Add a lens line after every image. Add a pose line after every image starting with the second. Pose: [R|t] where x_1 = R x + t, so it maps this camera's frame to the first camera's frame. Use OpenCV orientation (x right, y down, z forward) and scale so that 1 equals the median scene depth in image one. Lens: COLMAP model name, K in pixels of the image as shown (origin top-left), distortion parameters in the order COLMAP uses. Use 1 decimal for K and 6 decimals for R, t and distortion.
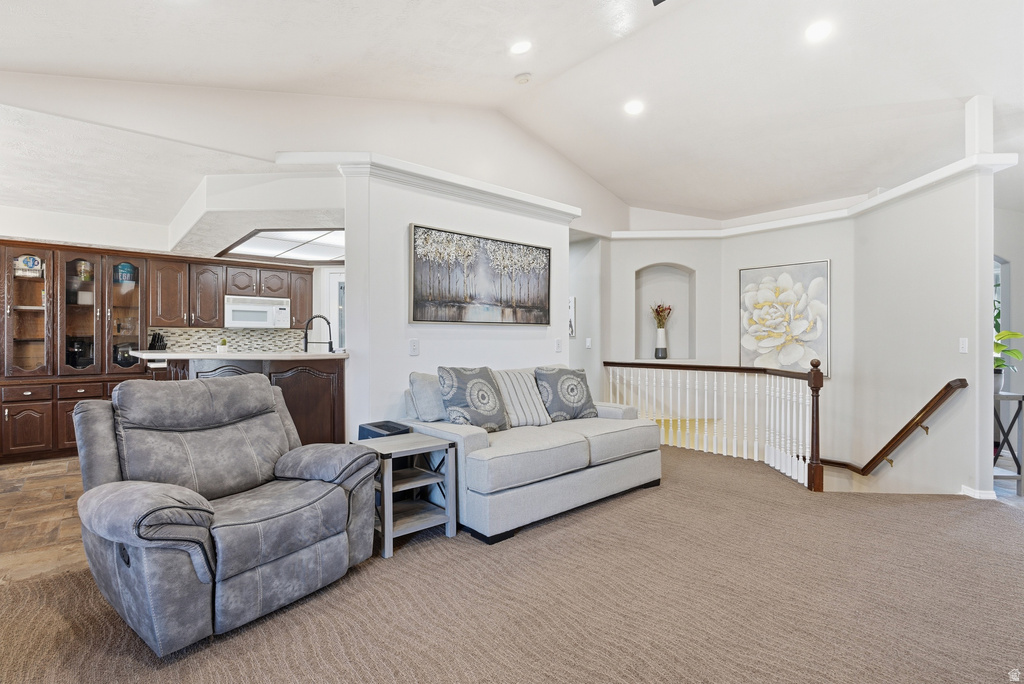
lens RADIAL K [[489.7, 0, 506.4], [0, 489.7, 339.3], [0, 0, 1]] dist [0.001501, 0.001446]
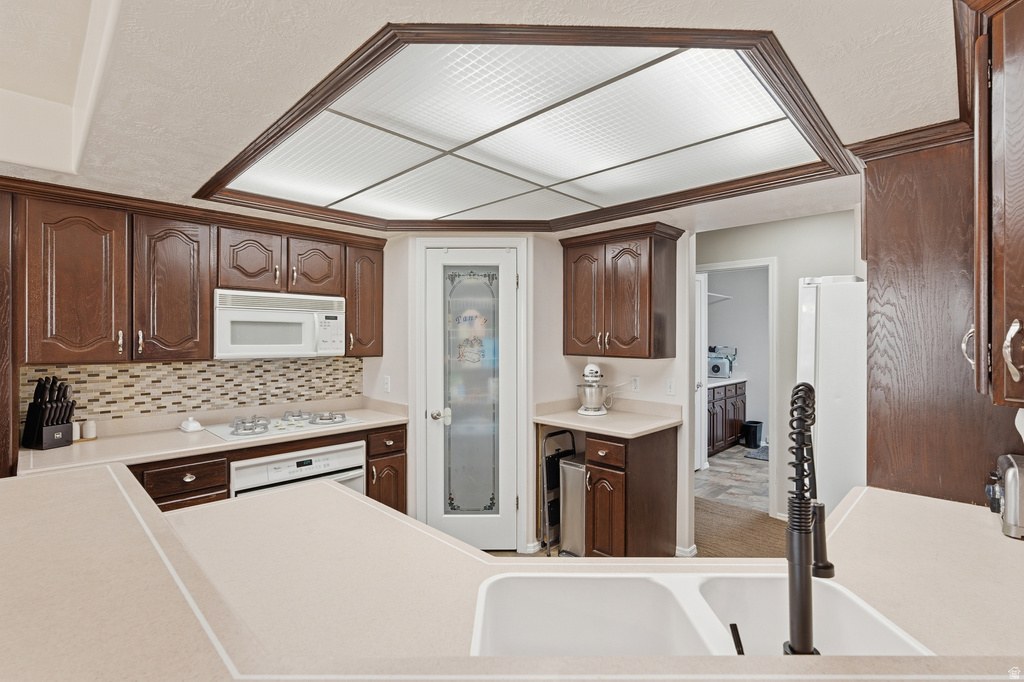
lens RADIAL K [[489.7, 0, 512.1], [0, 489.7, 339.6], [0, 0, 1]] dist [0.001501, 0.001446]
pose [[0.997739, 0.005184, 0.067009, -0.324039], [-0.005639, 0.999962, 0.006604, -0.046617], [-0.066973, -0.006967, 0.997730, 0.519102]]
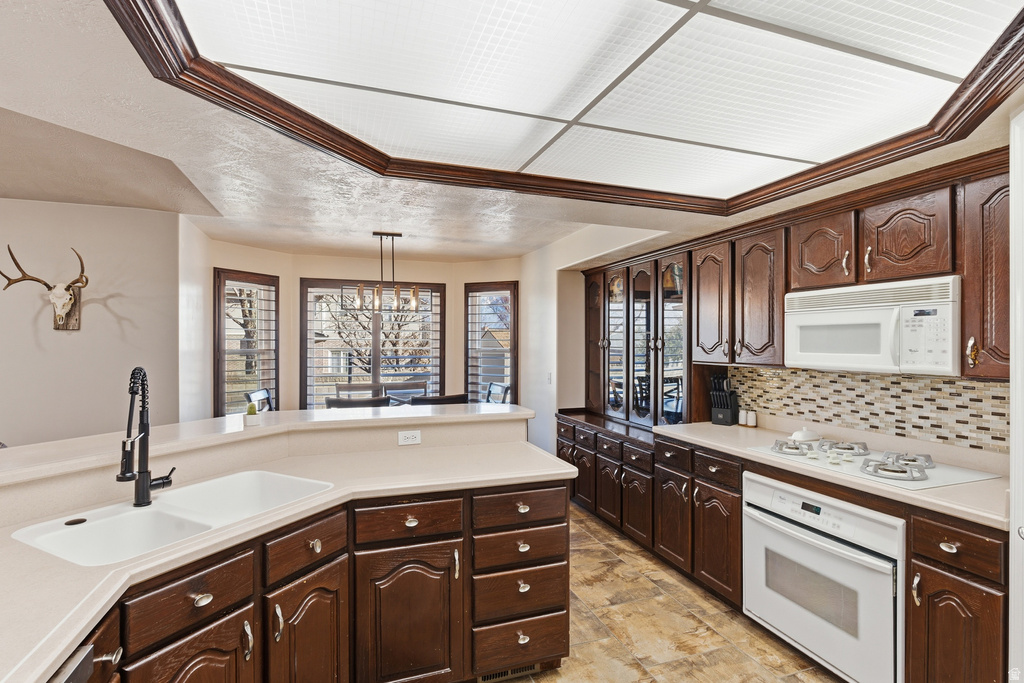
lens RADIAL K [[489.7, 0, 506.0], [0, 489.7, 342.0], [0, 0, 1]] dist [0.001501, 0.001446]
pose [[-0.380095, 0.000179, -0.924947, -0.076850], [0.002497, 0.999997, -0.000832, -0.046452], [0.924944, -0.002625, -0.380094, 0.921358]]
